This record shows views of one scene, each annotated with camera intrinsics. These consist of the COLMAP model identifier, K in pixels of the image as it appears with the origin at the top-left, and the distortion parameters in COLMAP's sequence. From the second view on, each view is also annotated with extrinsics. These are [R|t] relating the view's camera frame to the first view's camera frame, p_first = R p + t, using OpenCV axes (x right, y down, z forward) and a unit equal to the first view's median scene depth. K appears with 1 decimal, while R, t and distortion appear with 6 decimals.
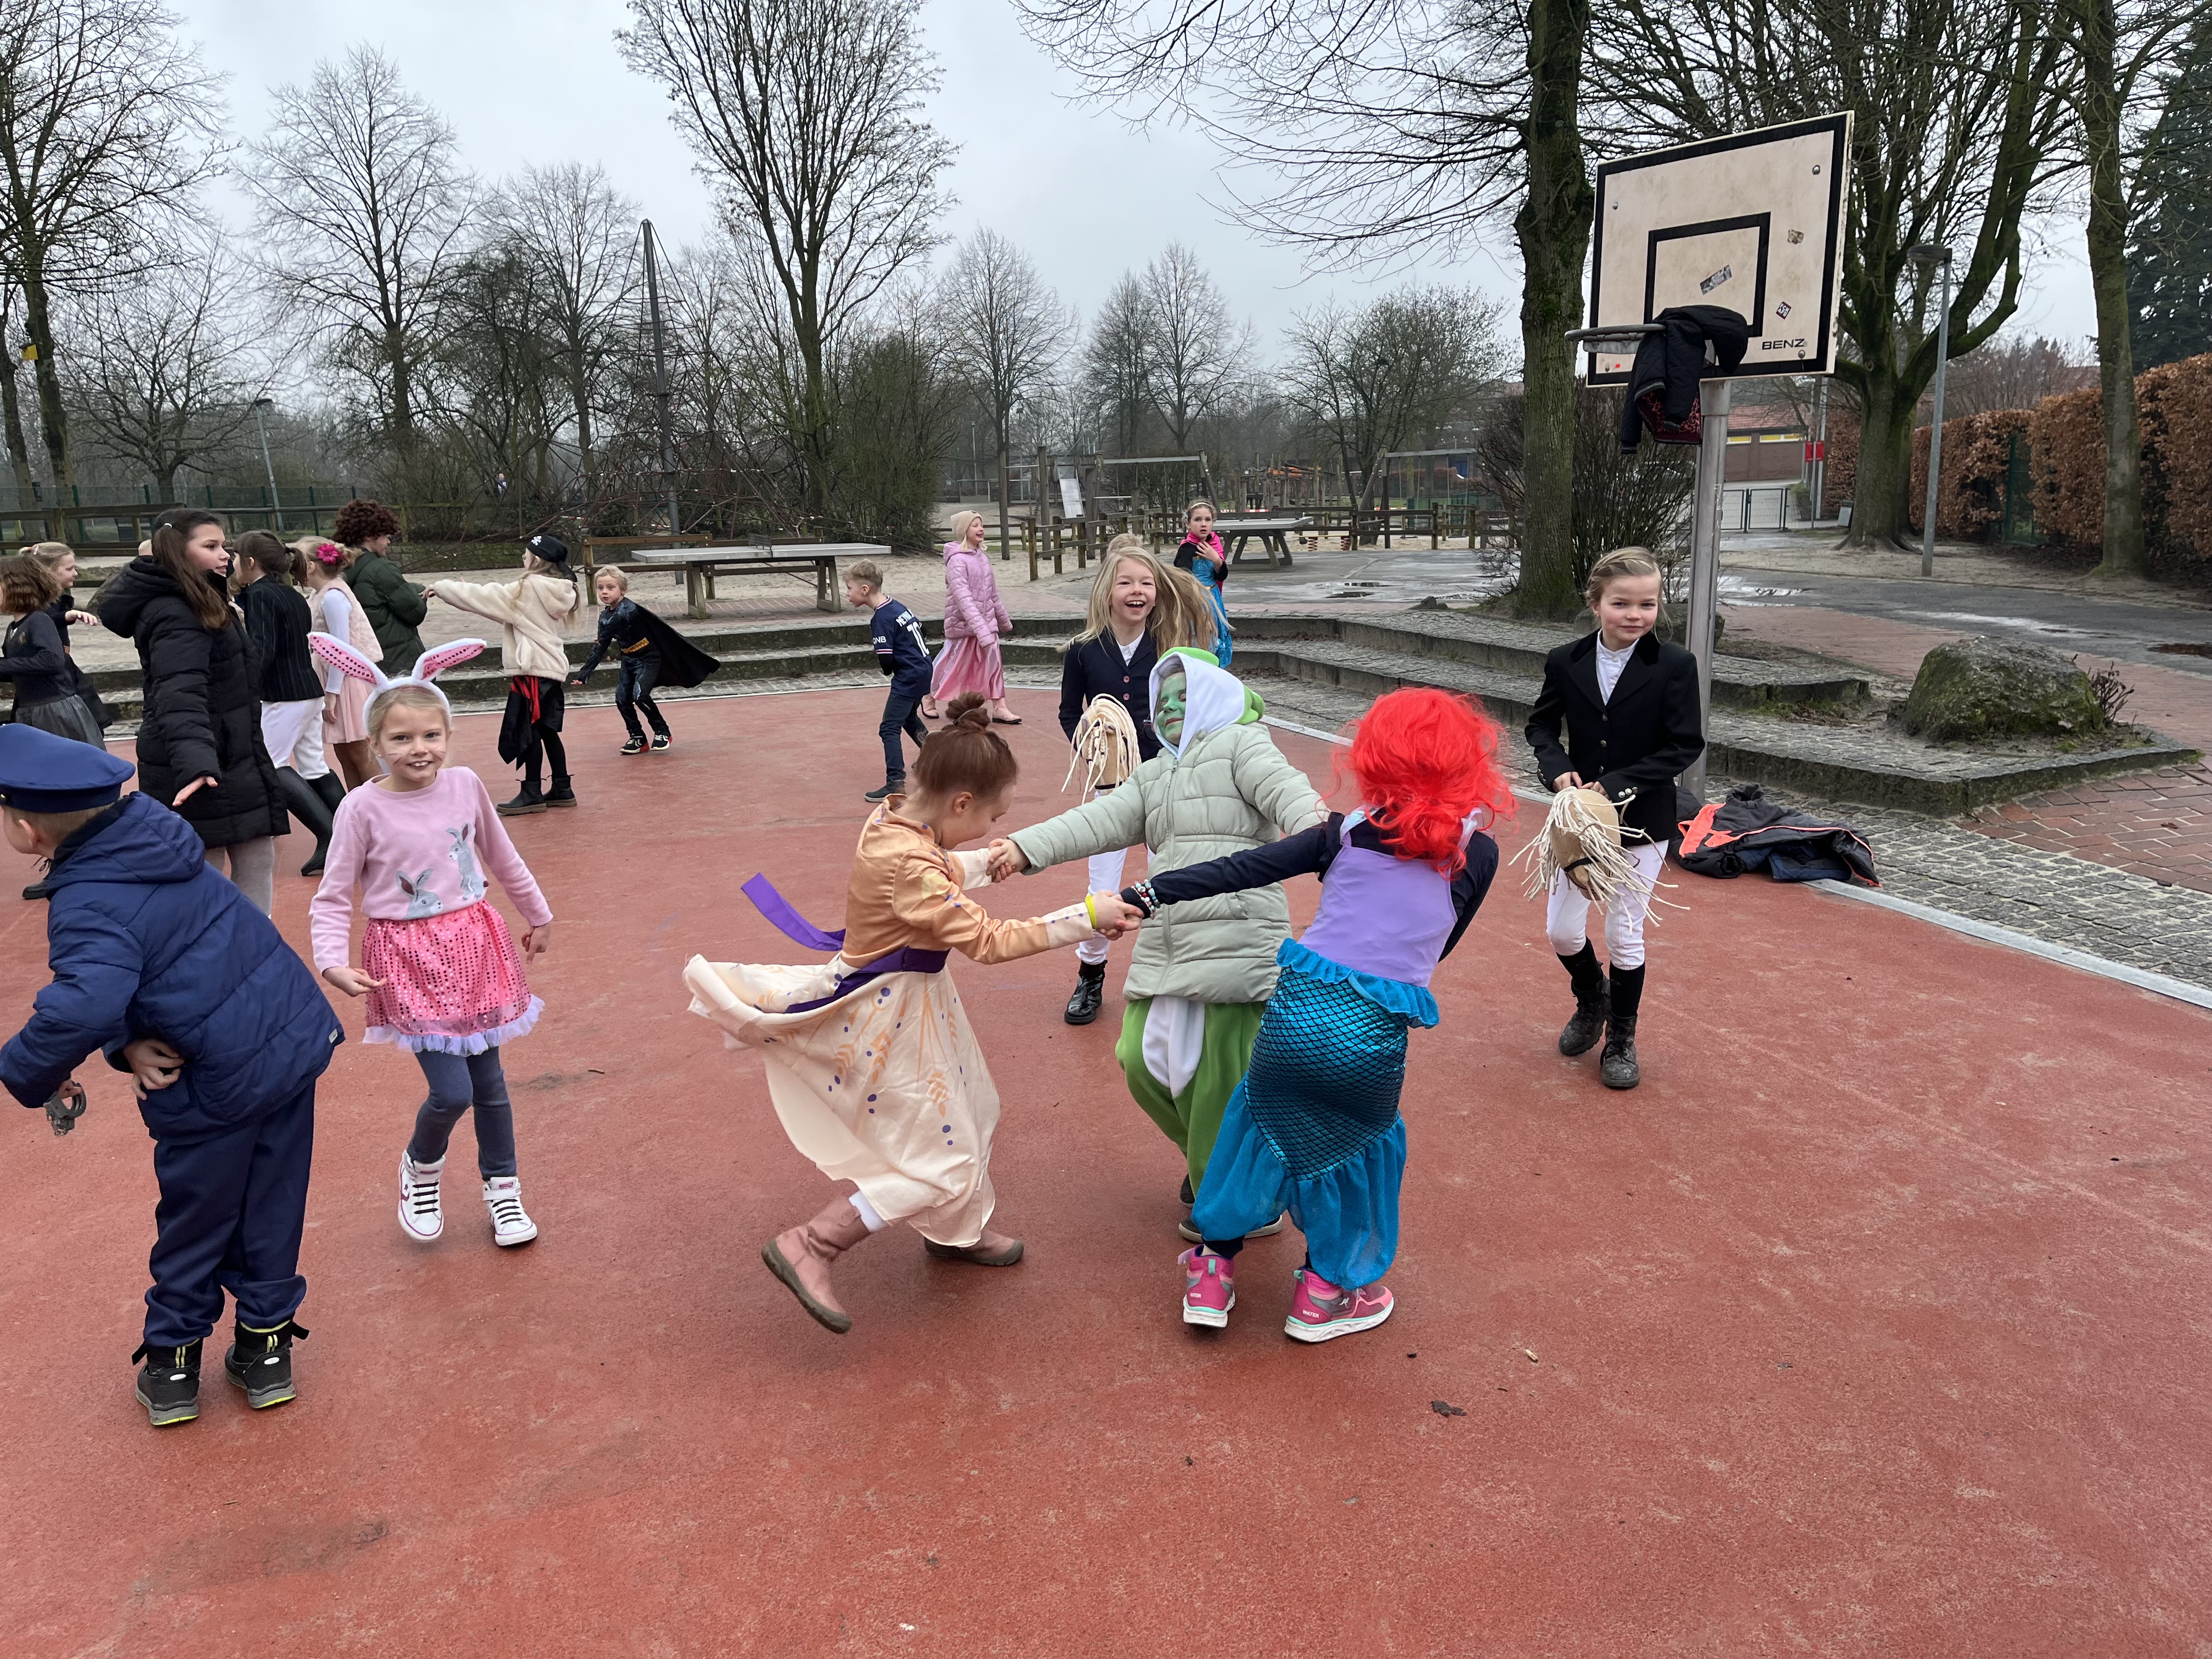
lens RADIAL K [[1671.1, 0, 1110.7], [0, 1671.1, 834.9], [0, 0, 1]] dist [0.069740, -0.080630]
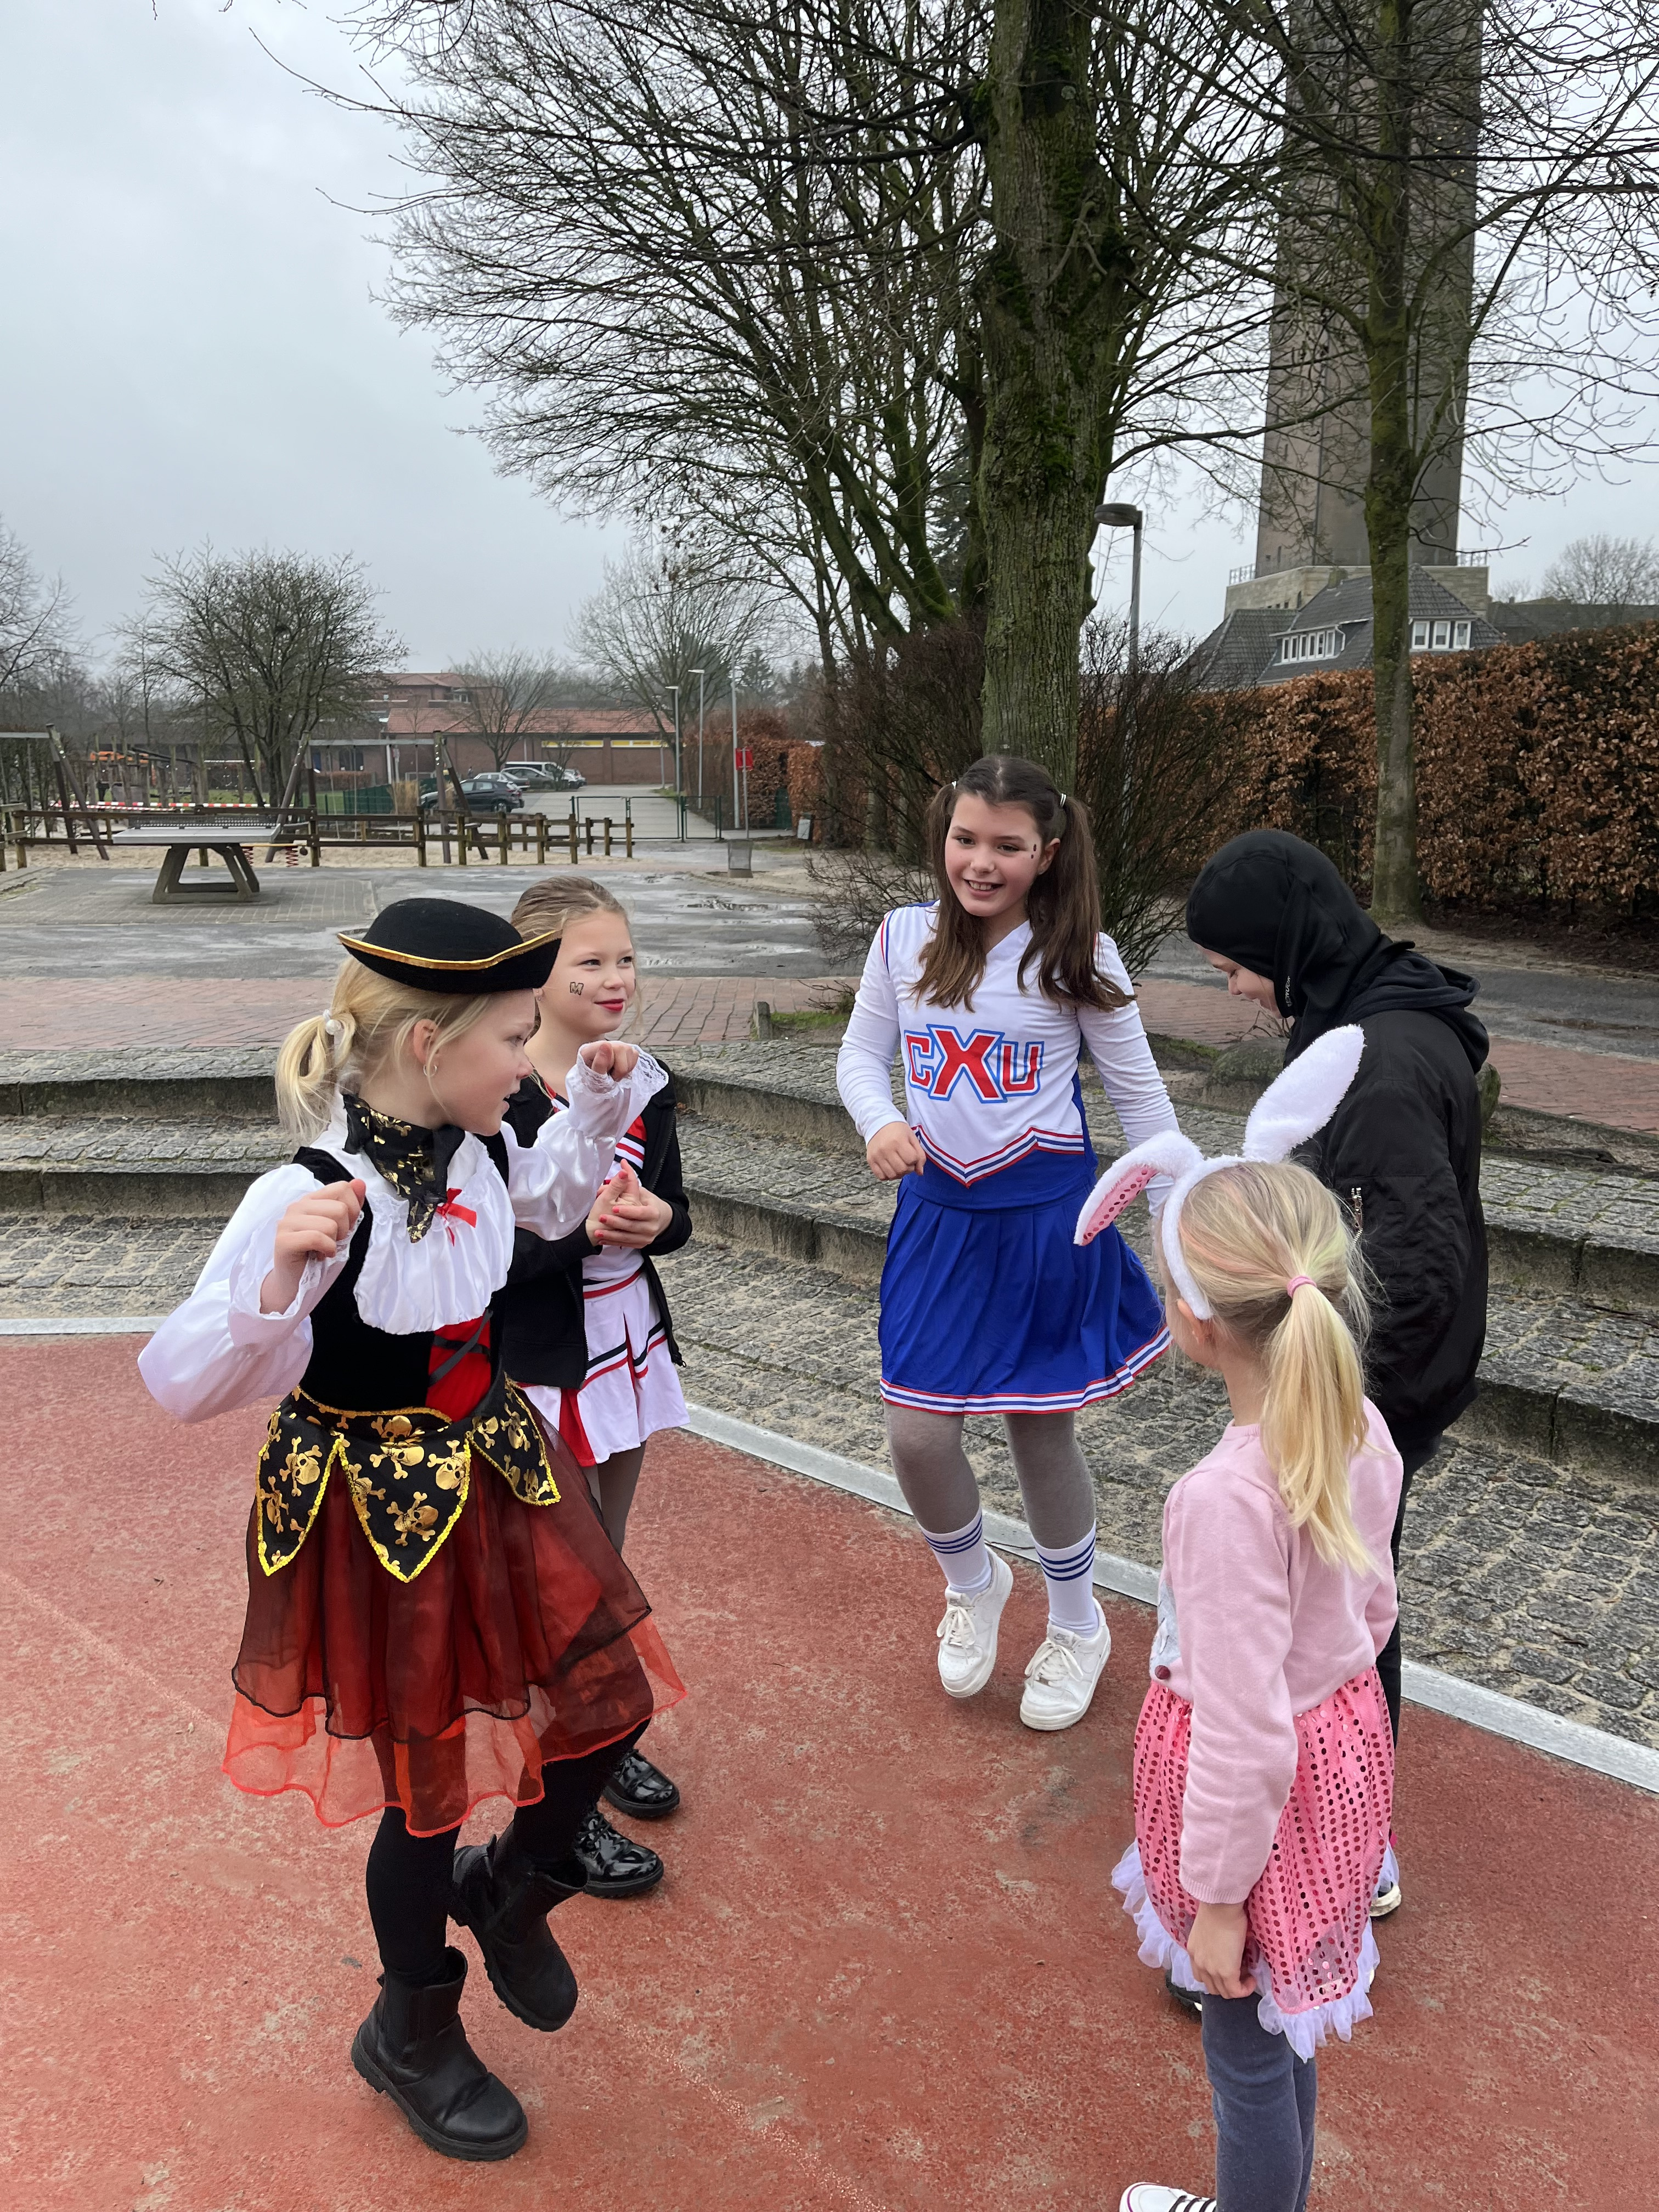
lens RADIAL K [[1671.1, 0, 823.1], [0, 1671.1, 1112.9], [0, 0, 1]] dist [0.069740, -0.080630]
pose [[0.875490, -0.070592, 0.478053, -0.029216], [0.075373, 0.997113, 0.009204, -0.058333], [-0.477323, 0.027975, 0.878283, 0.275144]]
